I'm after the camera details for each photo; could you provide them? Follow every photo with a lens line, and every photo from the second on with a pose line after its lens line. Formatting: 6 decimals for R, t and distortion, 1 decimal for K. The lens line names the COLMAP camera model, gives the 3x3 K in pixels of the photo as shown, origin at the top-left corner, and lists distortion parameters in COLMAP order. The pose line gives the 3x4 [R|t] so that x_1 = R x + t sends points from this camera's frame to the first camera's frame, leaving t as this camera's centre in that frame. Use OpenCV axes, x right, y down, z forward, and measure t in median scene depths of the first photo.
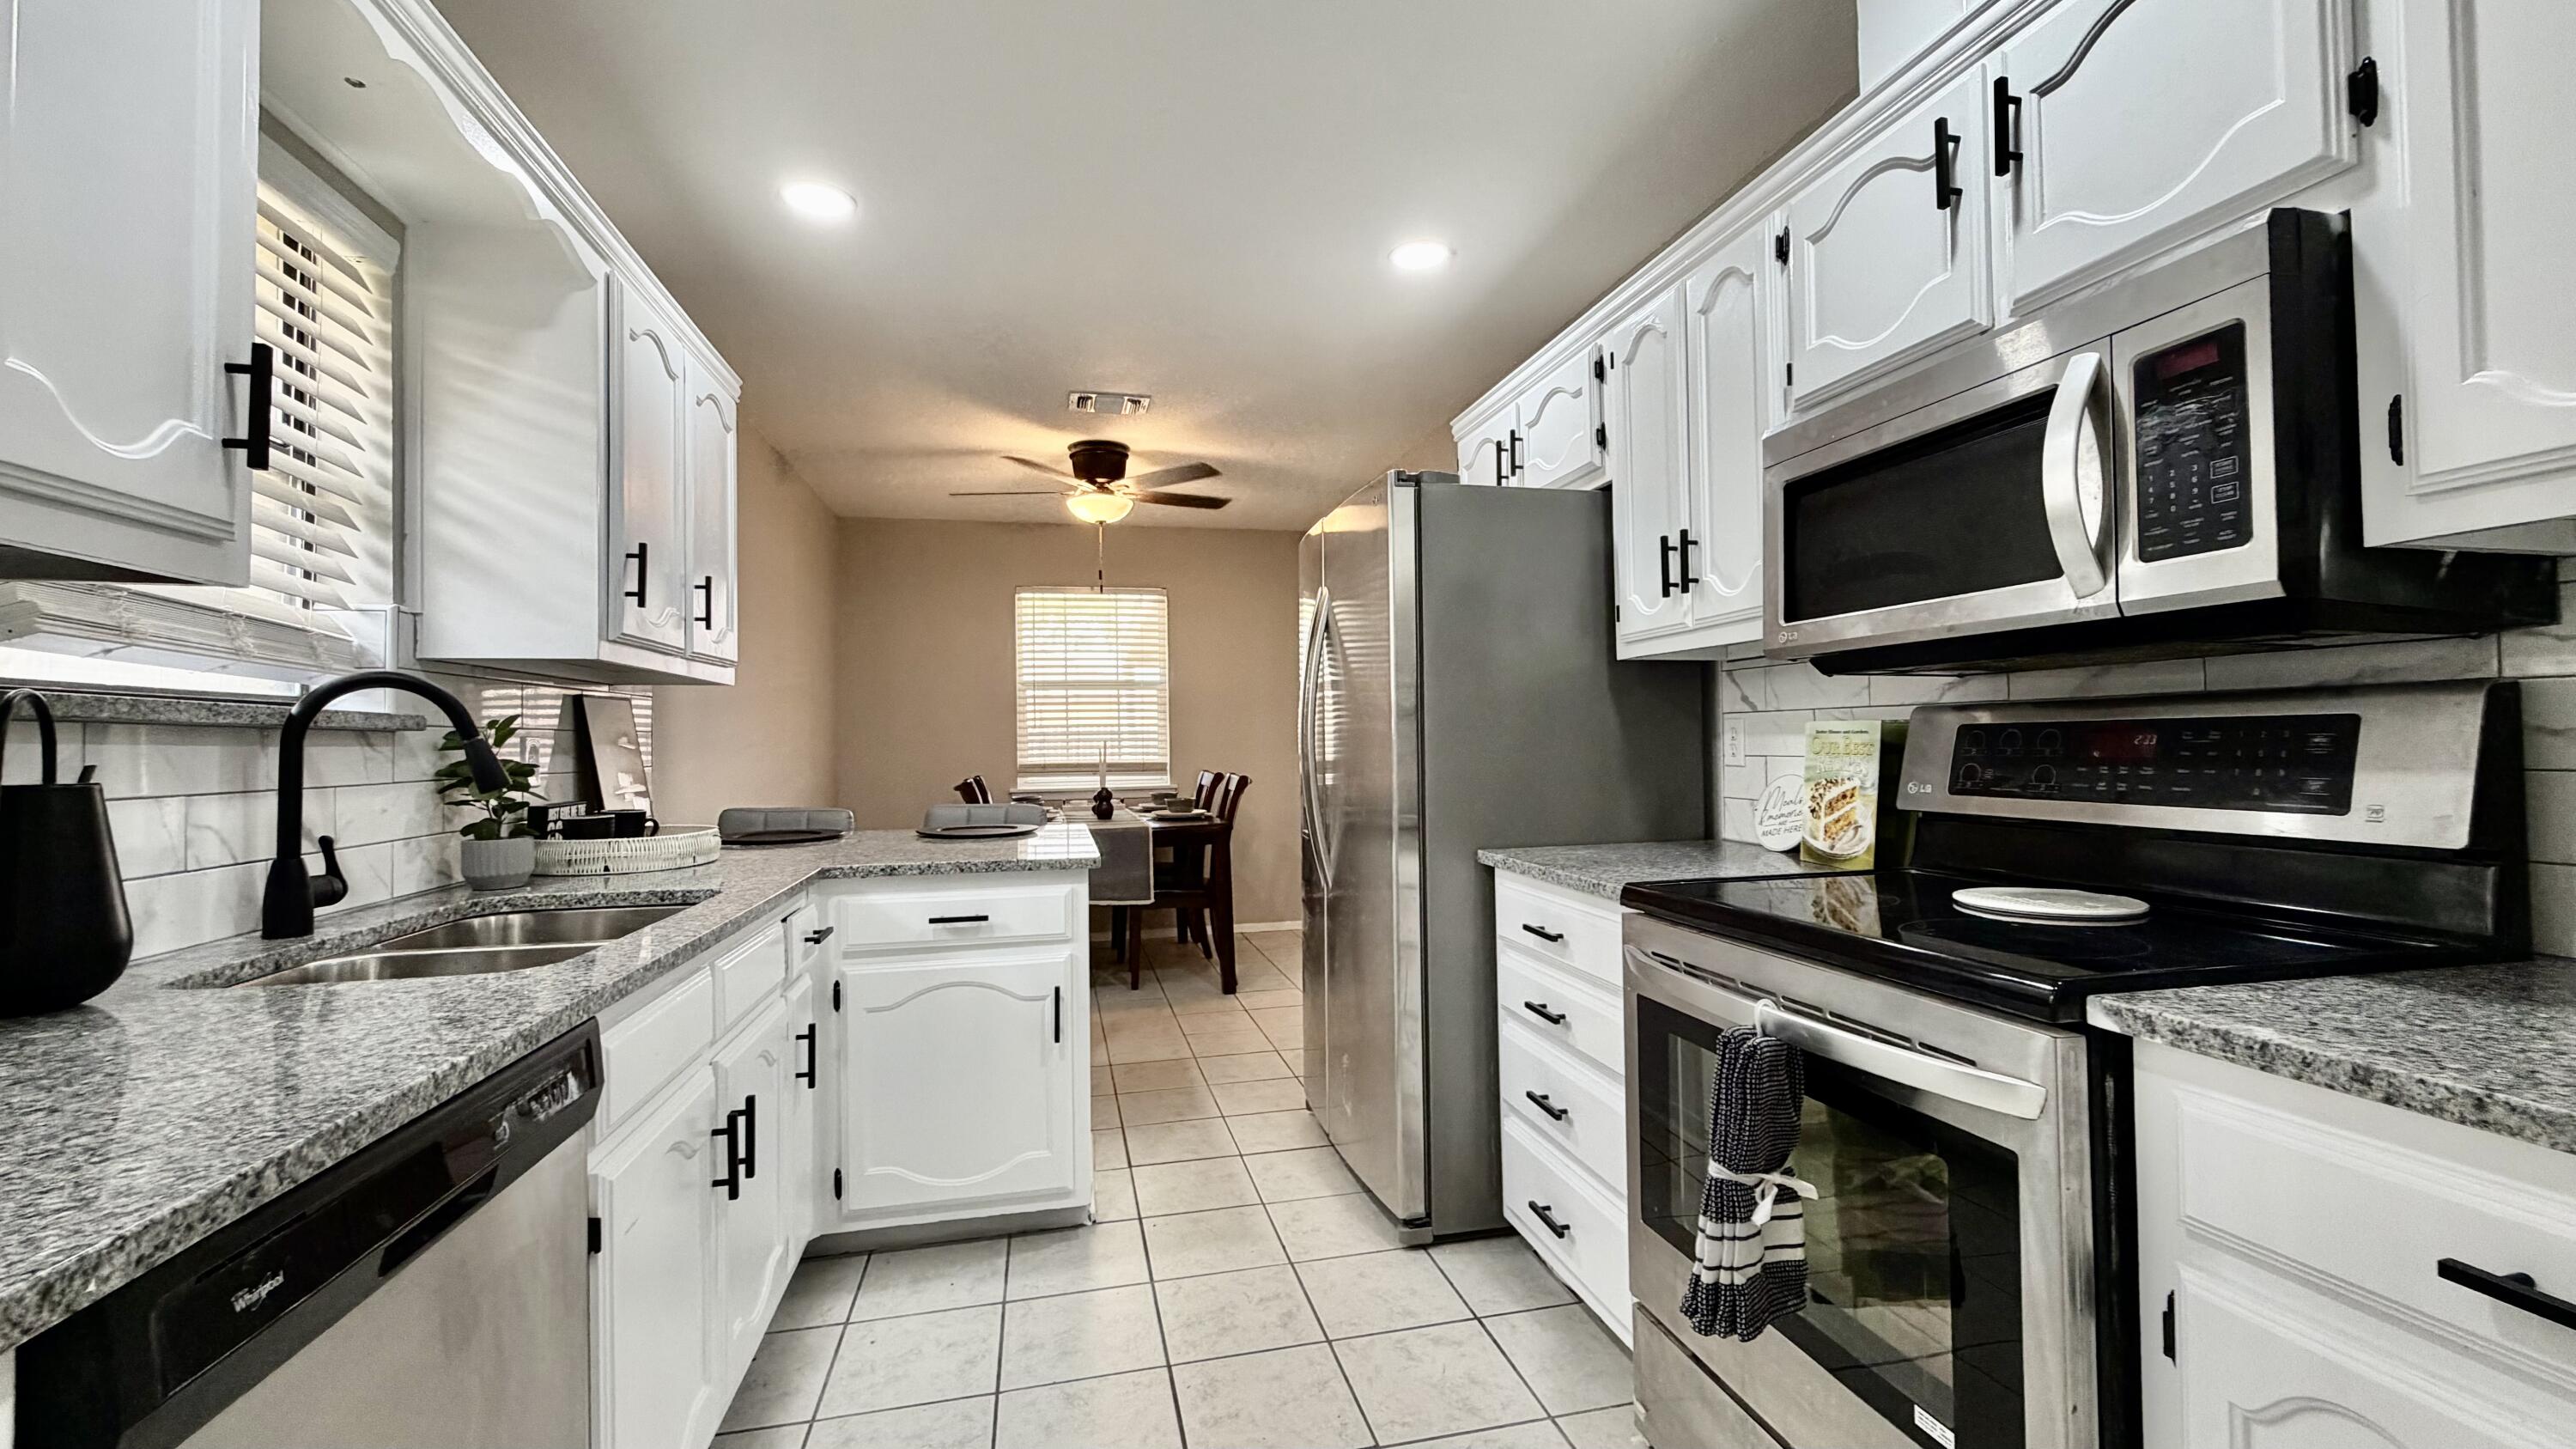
lens RADIAL K [[1030.5, 0, 1288.0], [0, 1030.5, 724.5], [0, 0, 1]] dist [-0.000801, -0.000111]
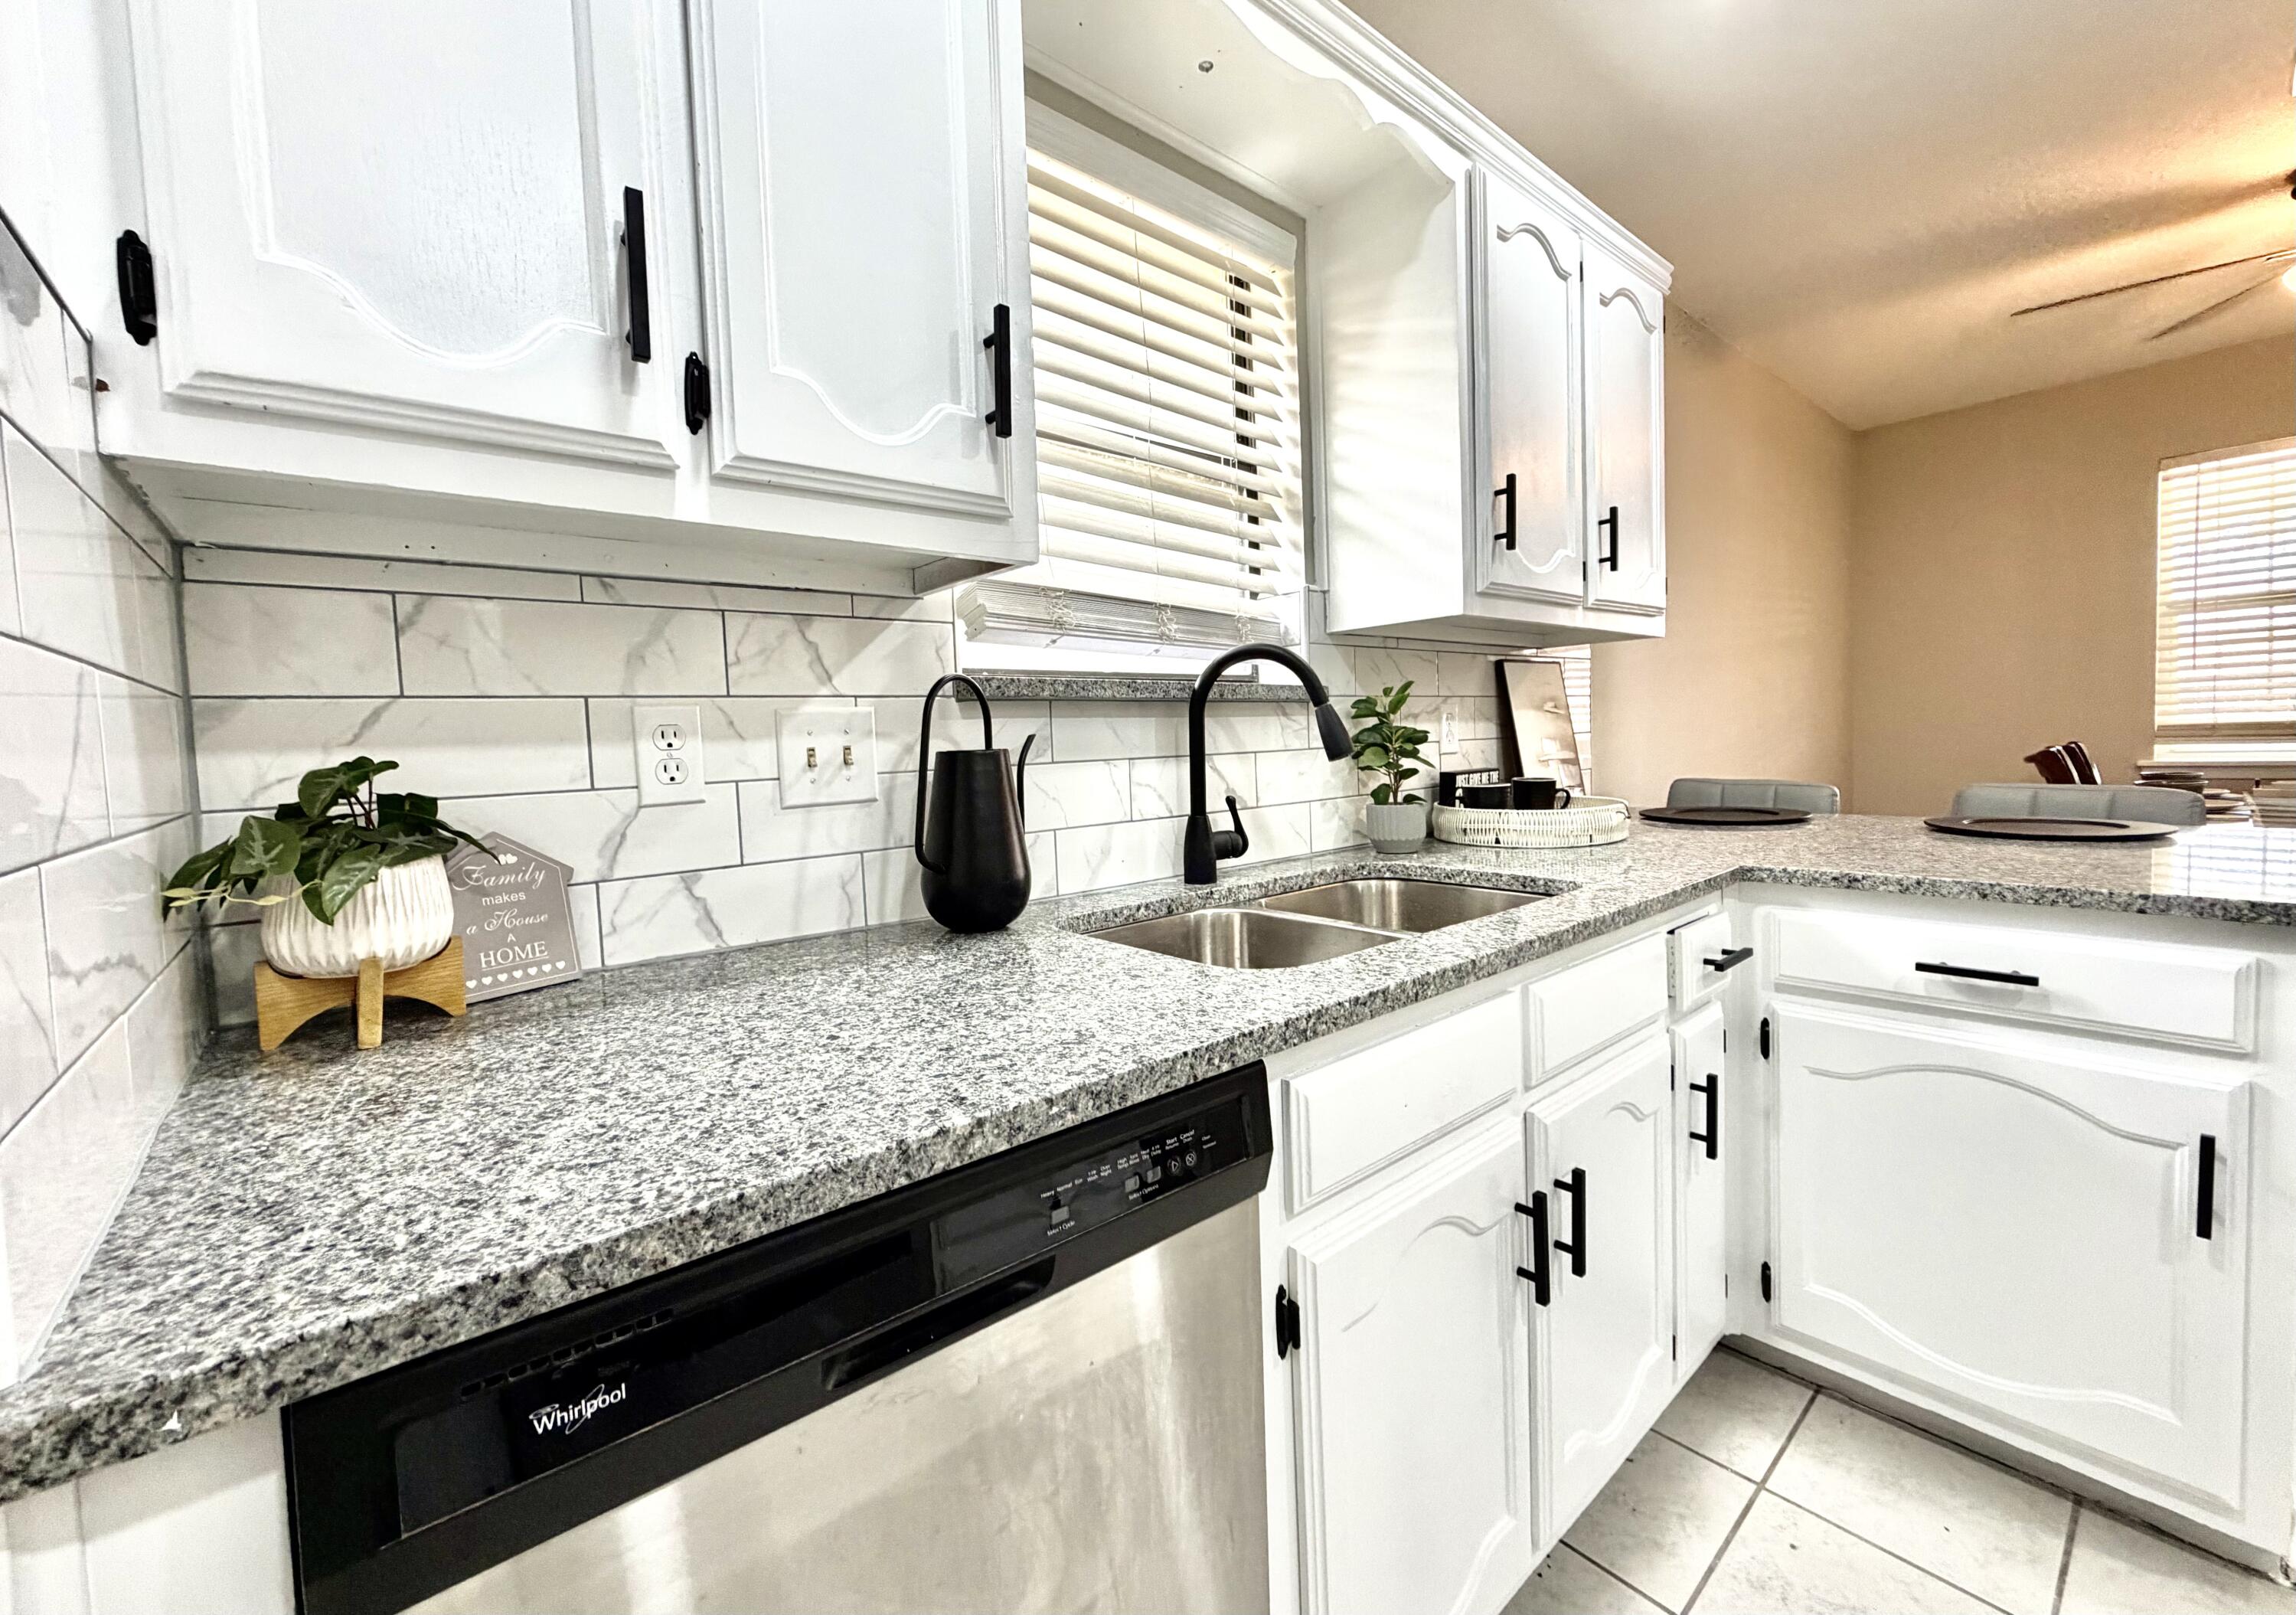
lens RADIAL K [[917.6, 0, 1141.5], [0, 917.6, 784.7], [0, 0, 1]] dist [0.000844, 0.000274]
pose [[0.453579, 0.042201, -0.890216, -0.075968], [0.044220, 0.996582, 0.069774, 0.018549], [0.890118, -0.071013, 0.450163, 0.399490]]
